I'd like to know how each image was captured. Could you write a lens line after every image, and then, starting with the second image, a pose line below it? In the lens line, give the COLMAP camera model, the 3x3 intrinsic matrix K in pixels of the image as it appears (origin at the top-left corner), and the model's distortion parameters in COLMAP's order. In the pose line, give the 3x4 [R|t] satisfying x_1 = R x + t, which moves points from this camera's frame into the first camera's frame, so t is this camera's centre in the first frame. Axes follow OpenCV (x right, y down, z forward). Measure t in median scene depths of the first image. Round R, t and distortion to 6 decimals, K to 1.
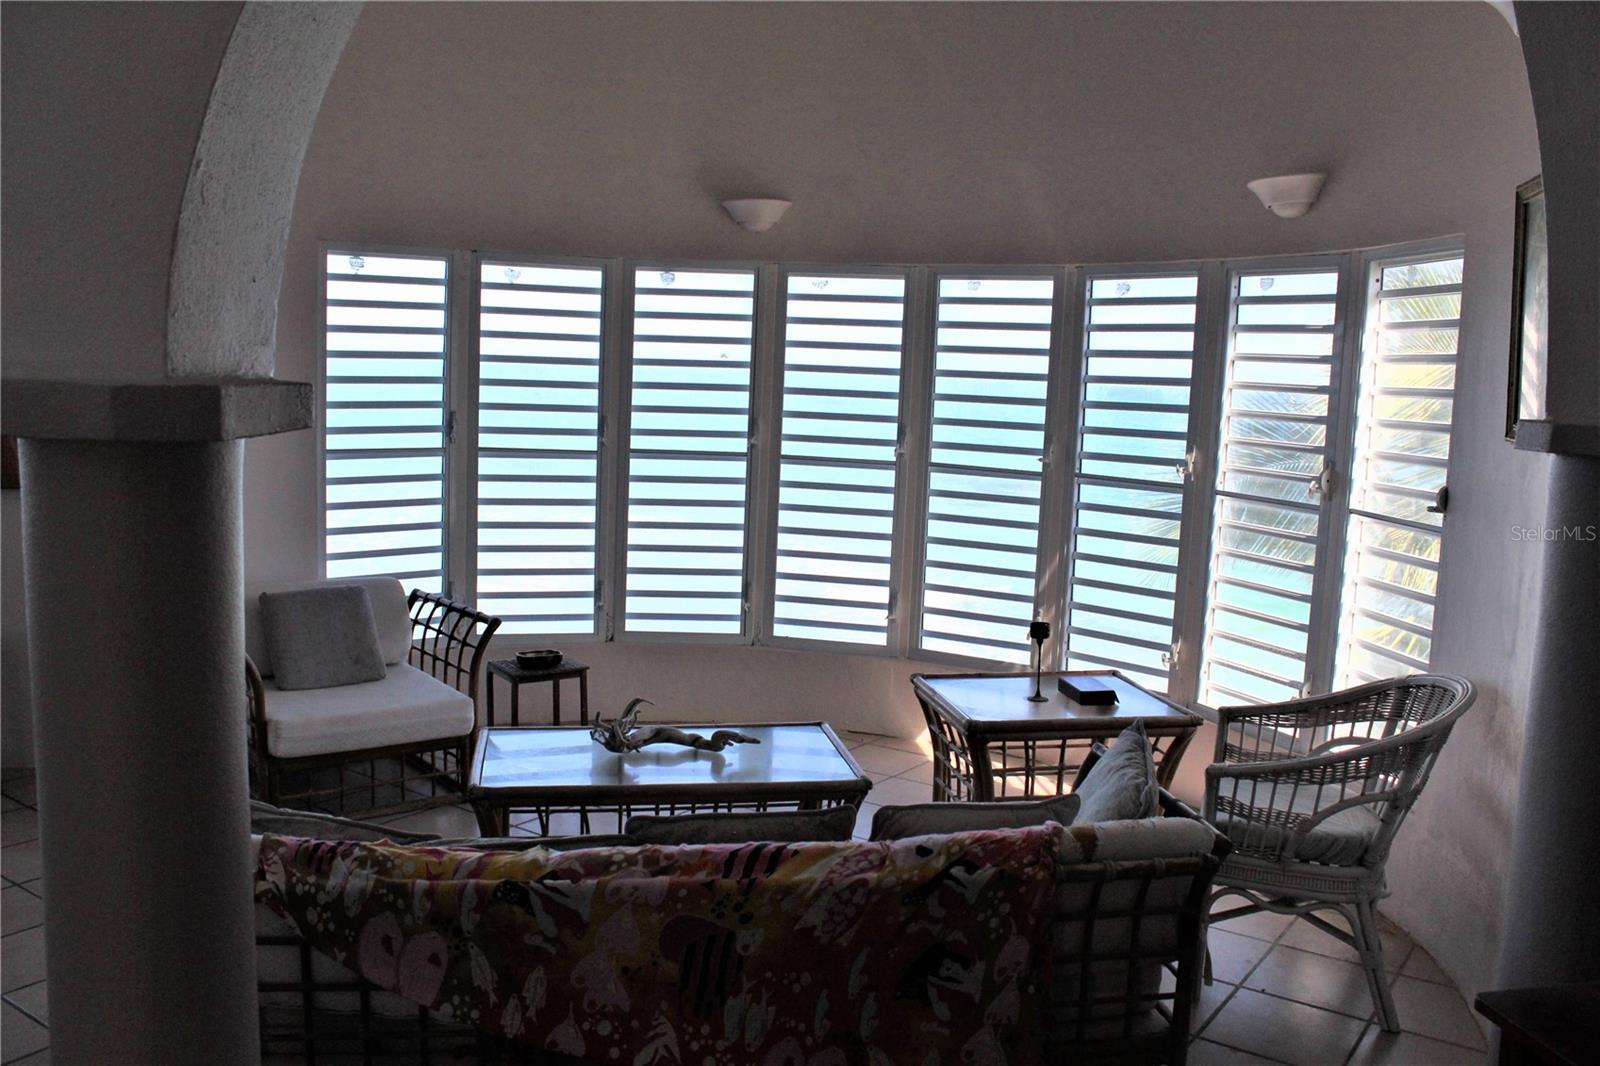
lens RADIAL K [[1336.0, 0, 795.7], [0, 1336.0, 521.3], [0, 0, 1]] dist [-0.163029, 0.137287]
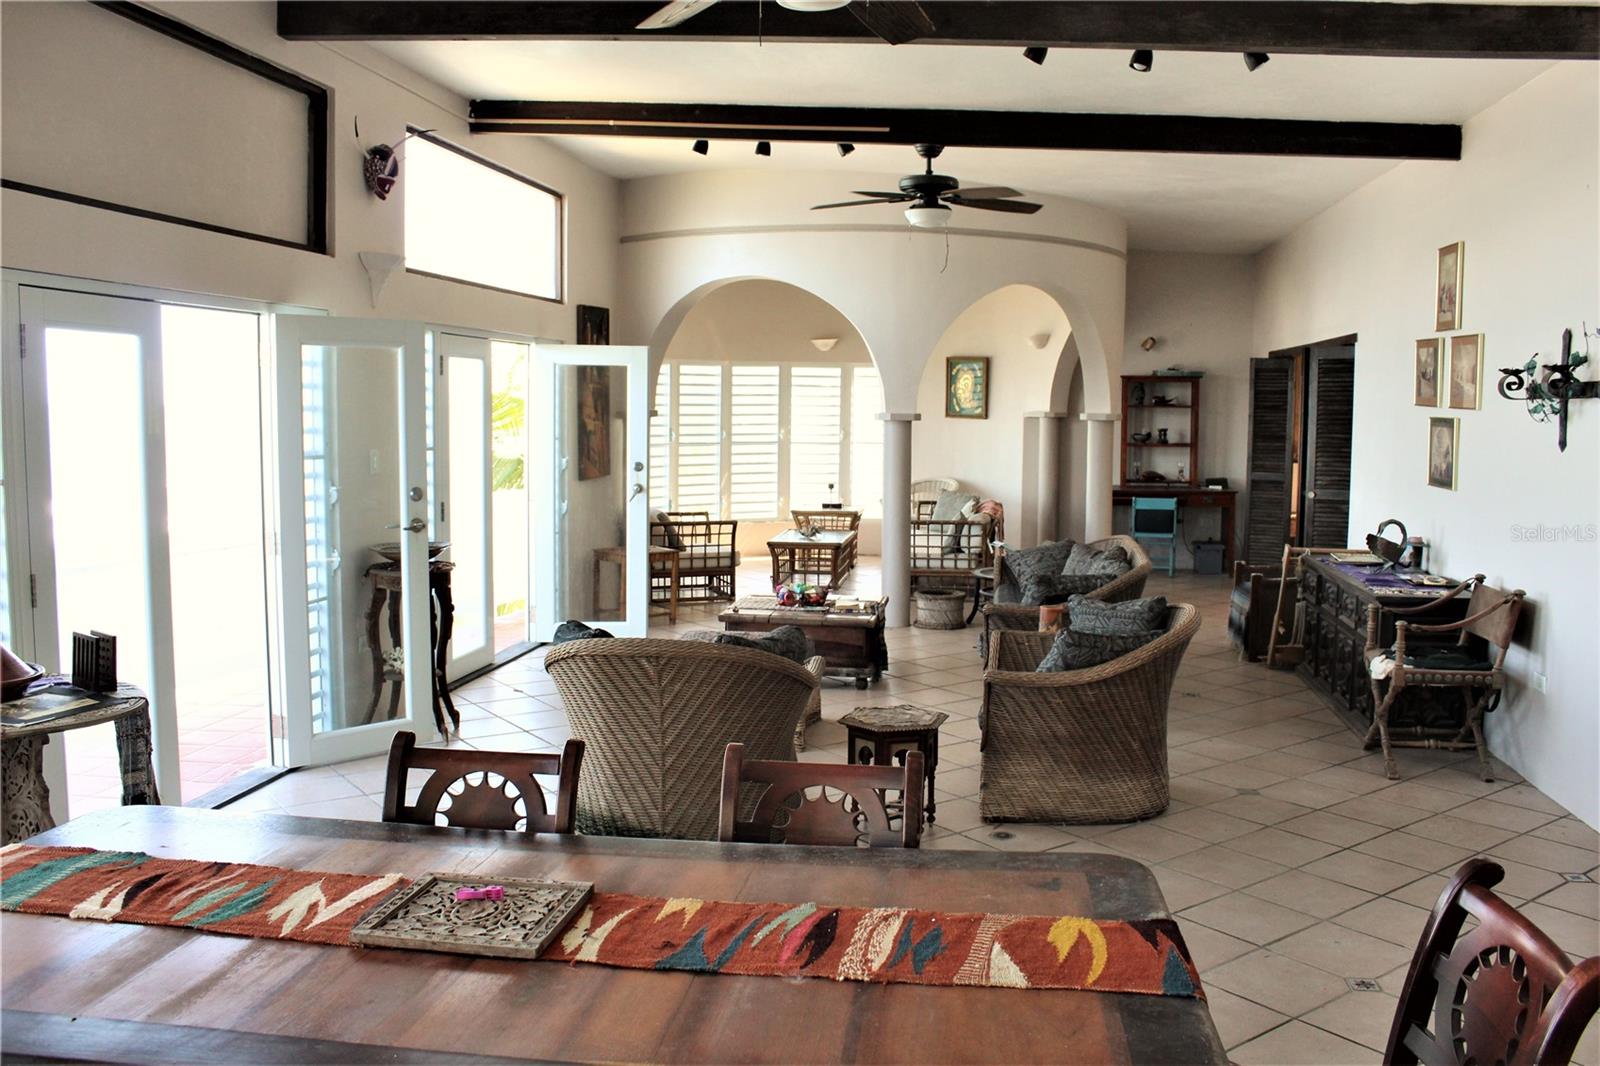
lens RADIAL K [[1336.0, 0, 806.0], [0, 1336.0, 520.5], [0, 0, 1]] dist [-0.163029, 0.137287]
pose [[0.322785, -0.113807, 0.939605, -2.512833], [0.113060, 0.990273, 0.081104, -0.090255], [-0.939695, 0.080052, 0.332512, 0.019659]]
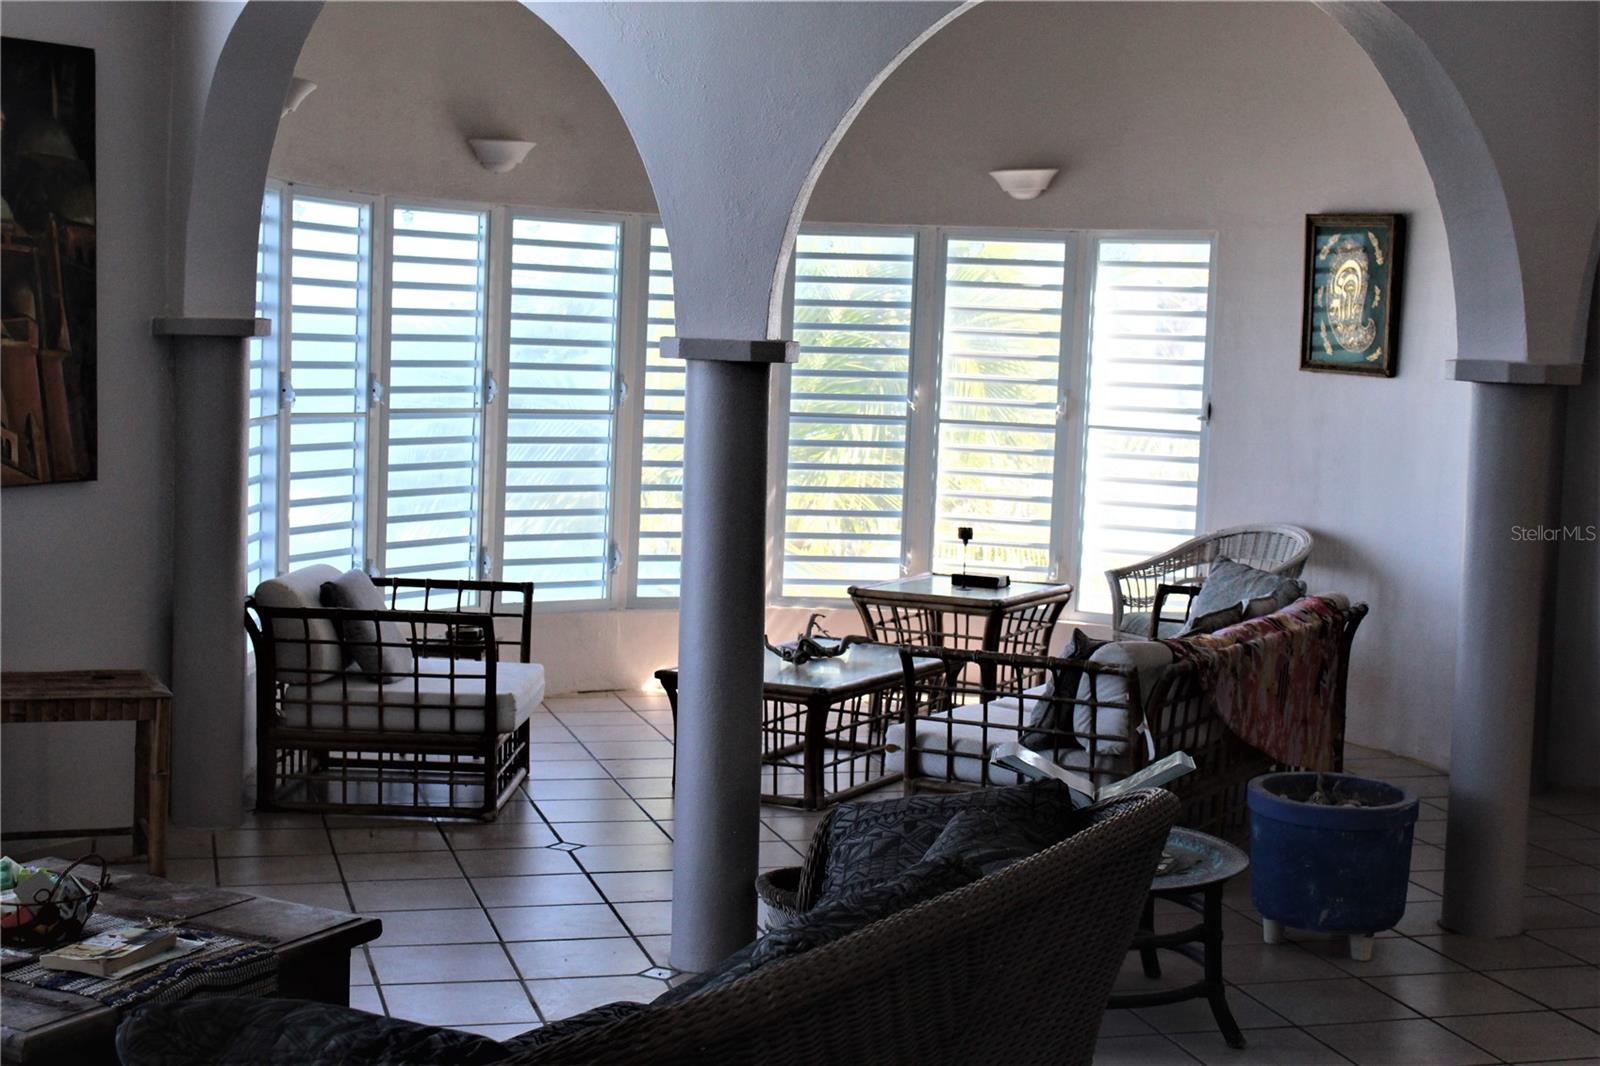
lens RADIAL K [[2297.5, 0, 794.4], [0, 2297.5, 534.6], [0, 0, 1]] dist [-0.105740, 0.000000]
pose [[0.636102, -0.083279, 0.767098, -1.414956], [0.079506, 0.995941, 0.042194, -0.018746], [-0.767498, 0.034149, 0.640141, -0.228850]]
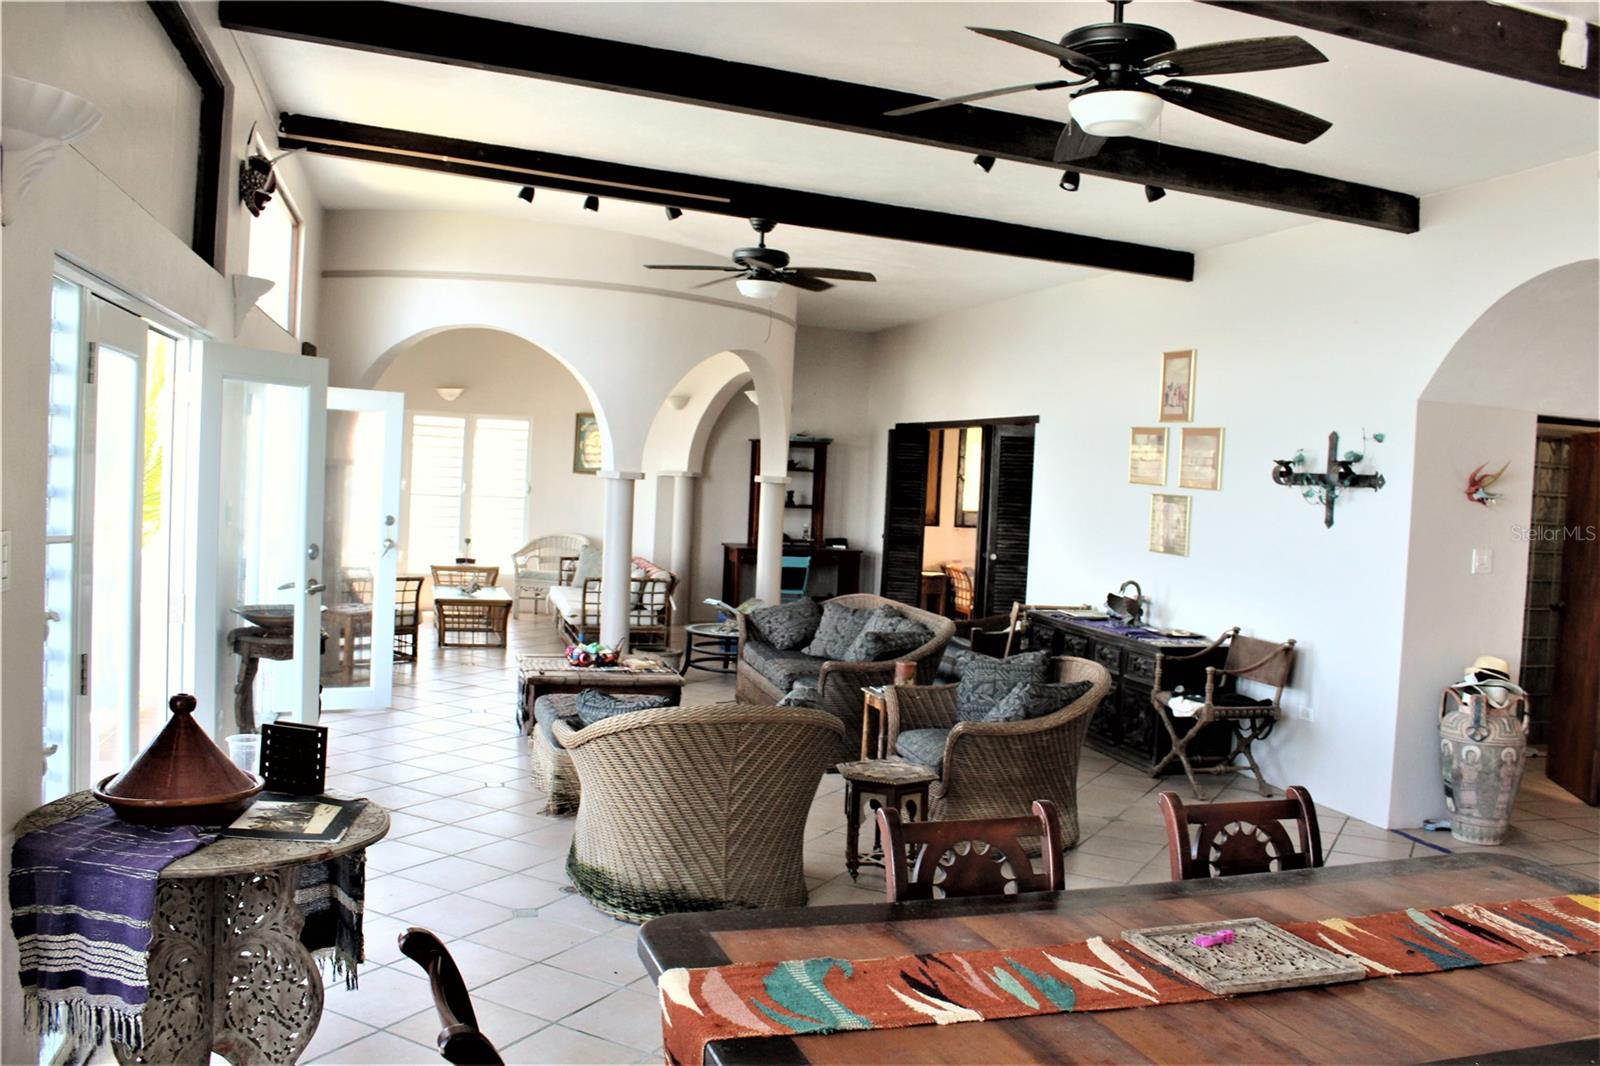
lens RADIAL K [[1336.0, 0, 812.1], [0, 1336.0, 533.5], [0, 0, 1]] dist [-0.163029, 0.137287]
pose [[-0.114635, -0.085199, 0.989747, -2.599635], [0.062766, 0.993704, 0.092809, -0.149147], [-0.991423, 0.072762, -0.108566, 0.495989]]
